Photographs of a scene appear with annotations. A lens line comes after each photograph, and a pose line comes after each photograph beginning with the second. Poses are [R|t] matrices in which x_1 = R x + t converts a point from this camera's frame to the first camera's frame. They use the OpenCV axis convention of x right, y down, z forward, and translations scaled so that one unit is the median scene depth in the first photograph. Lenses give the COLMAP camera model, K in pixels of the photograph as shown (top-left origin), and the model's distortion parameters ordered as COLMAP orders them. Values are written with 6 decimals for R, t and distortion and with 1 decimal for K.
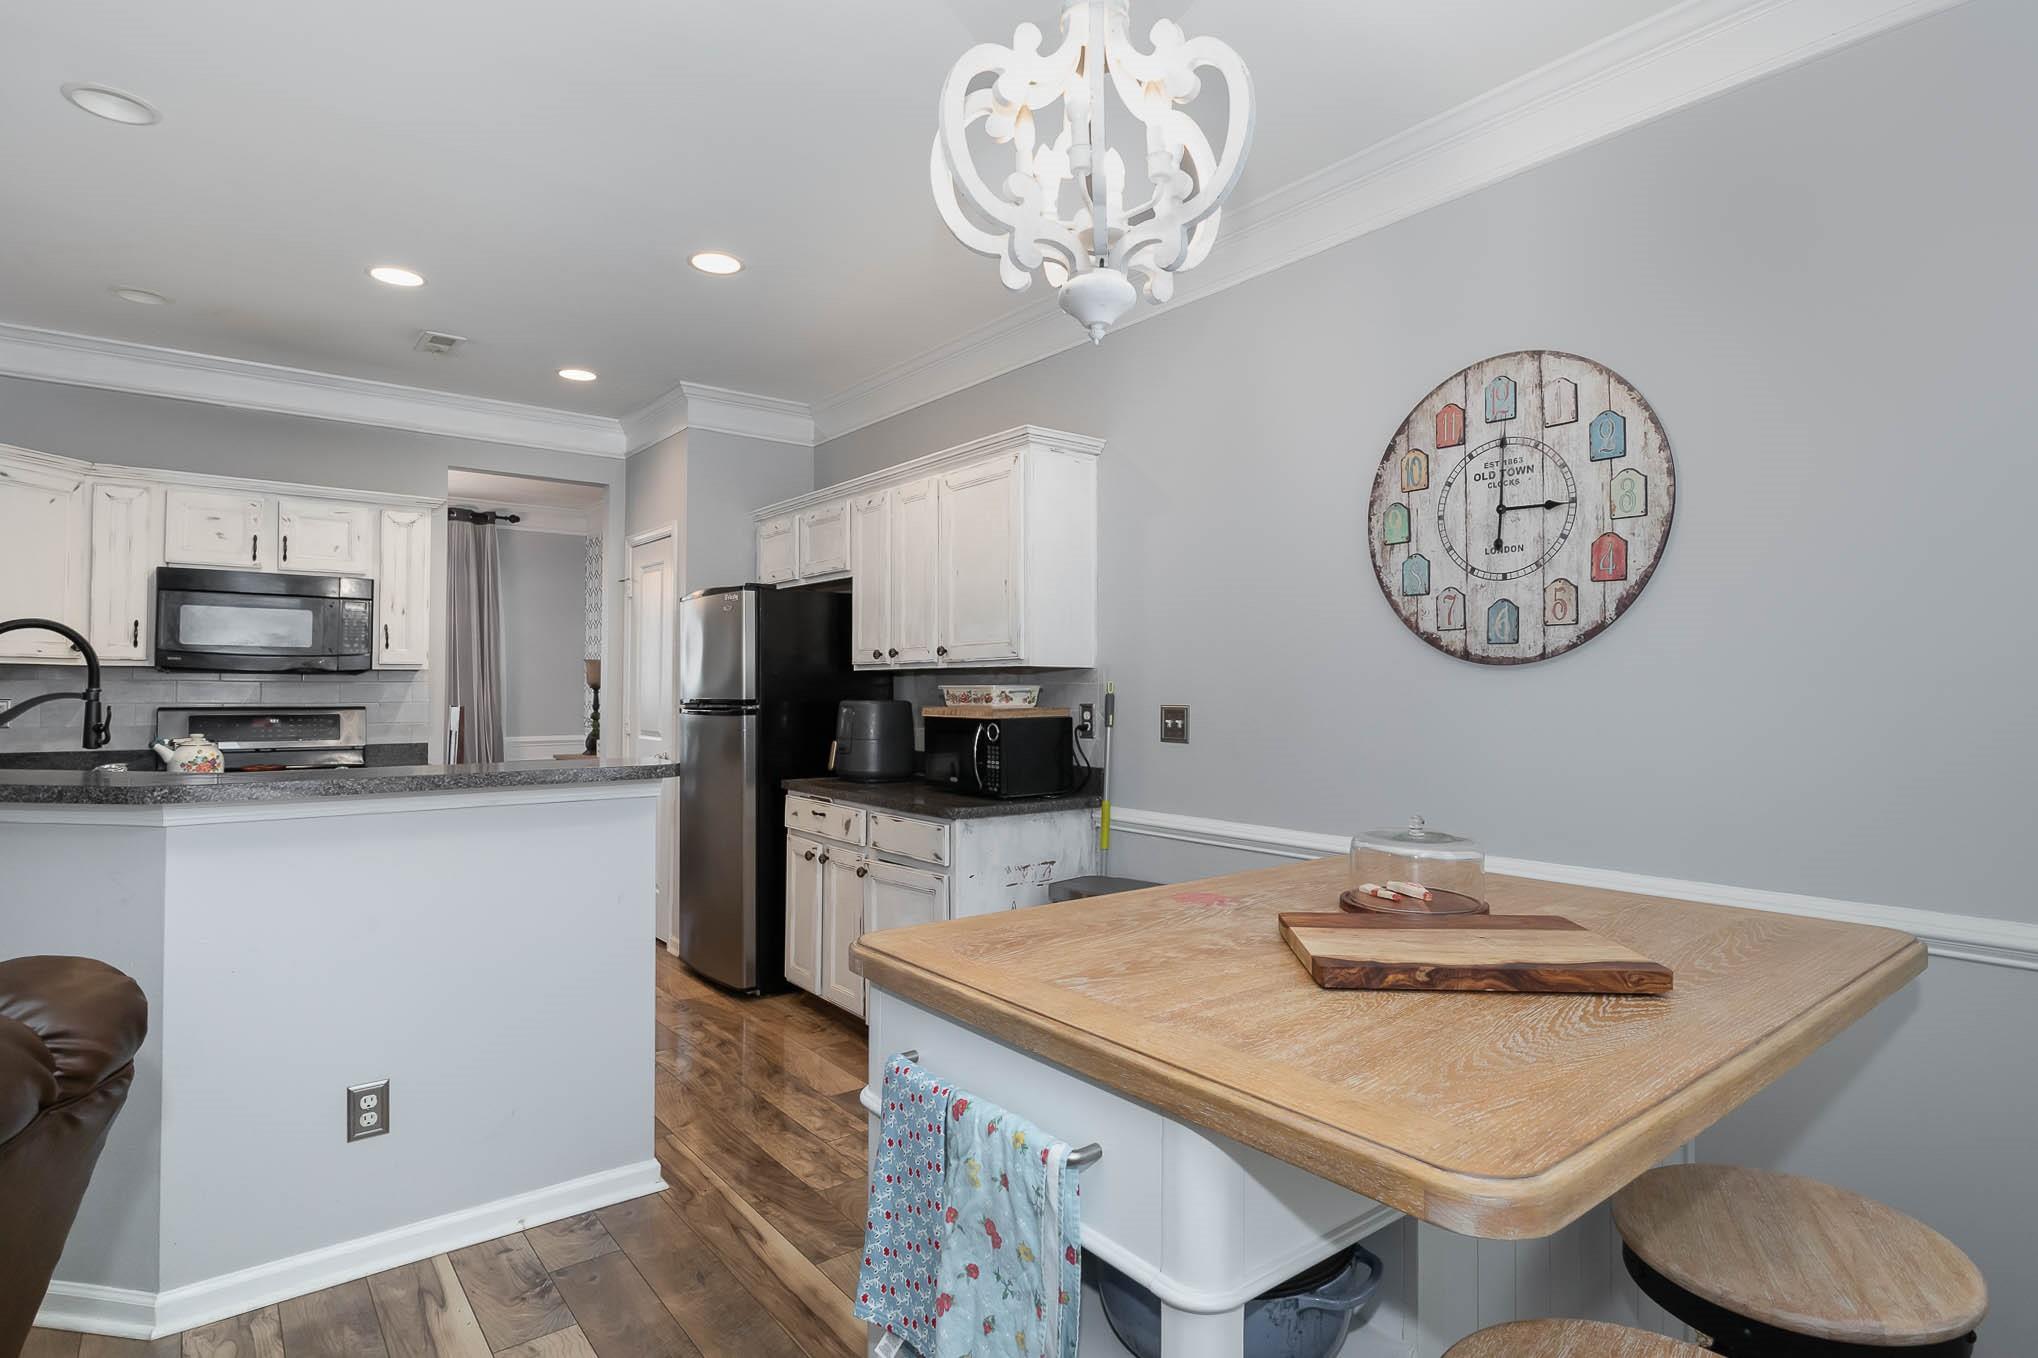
lens RADIAL K [[1033.0, 0, 1025.7], [0, 1033.0, 681.8], [0, 0, 1]] dist [-0.005743, -0.000785]
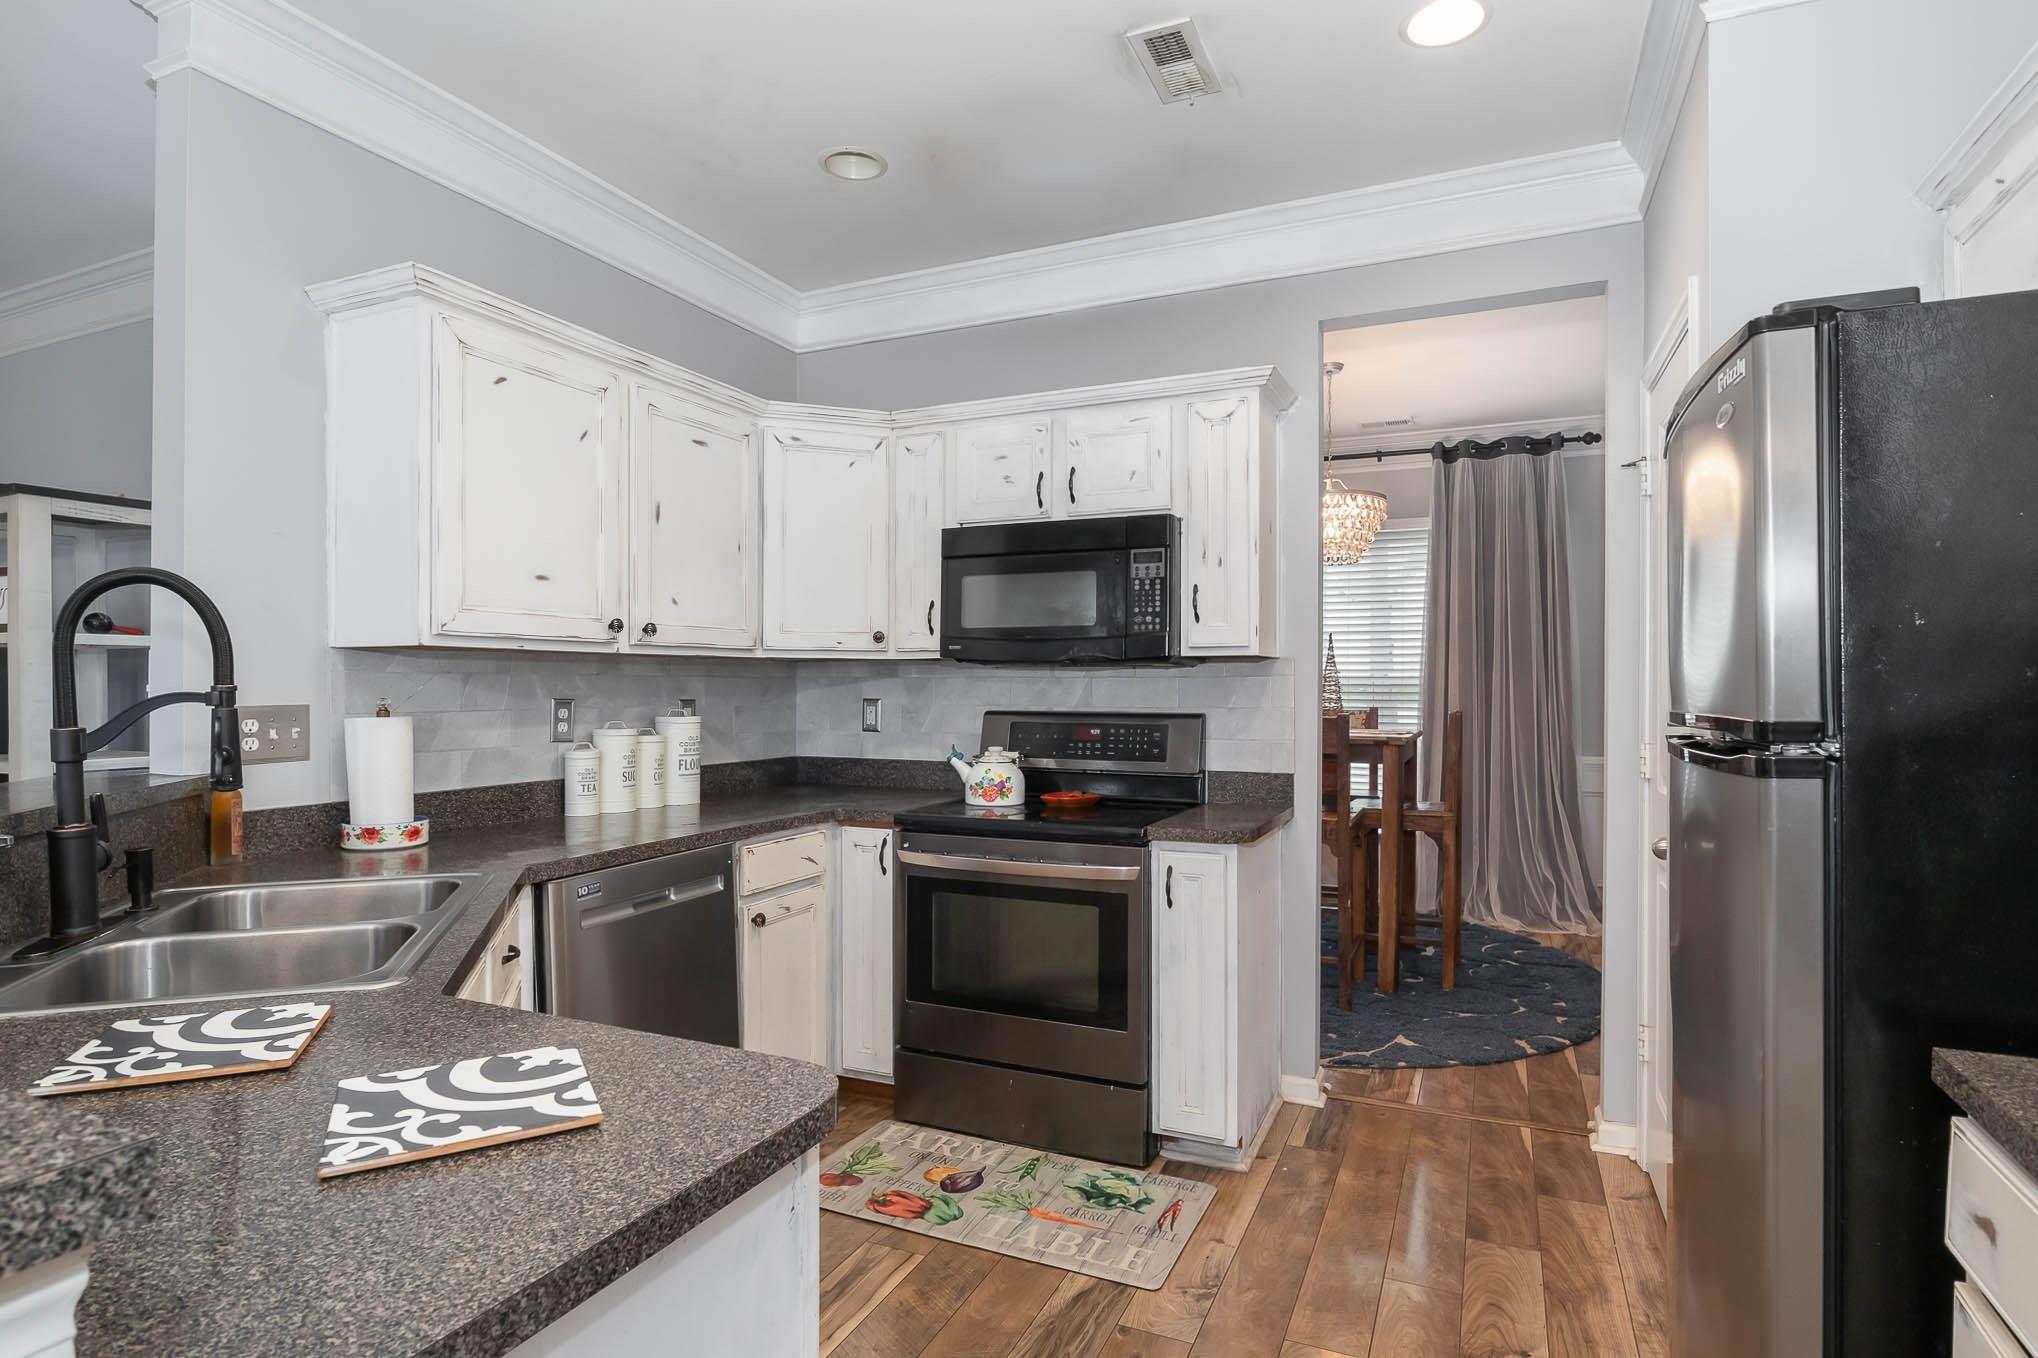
lens RADIAL K [[1033.0, 0, 1040.9], [0, 1033.0, 685.5], [0, 0, 1]] dist [-0.005743, -0.000785]
pose [[0.462672, -0.001506, -0.886528, -0.114943], [0.006044, 0.999981, 0.001456, 0.005231], [0.886509, -0.006032, 0.462673, 0.688727]]
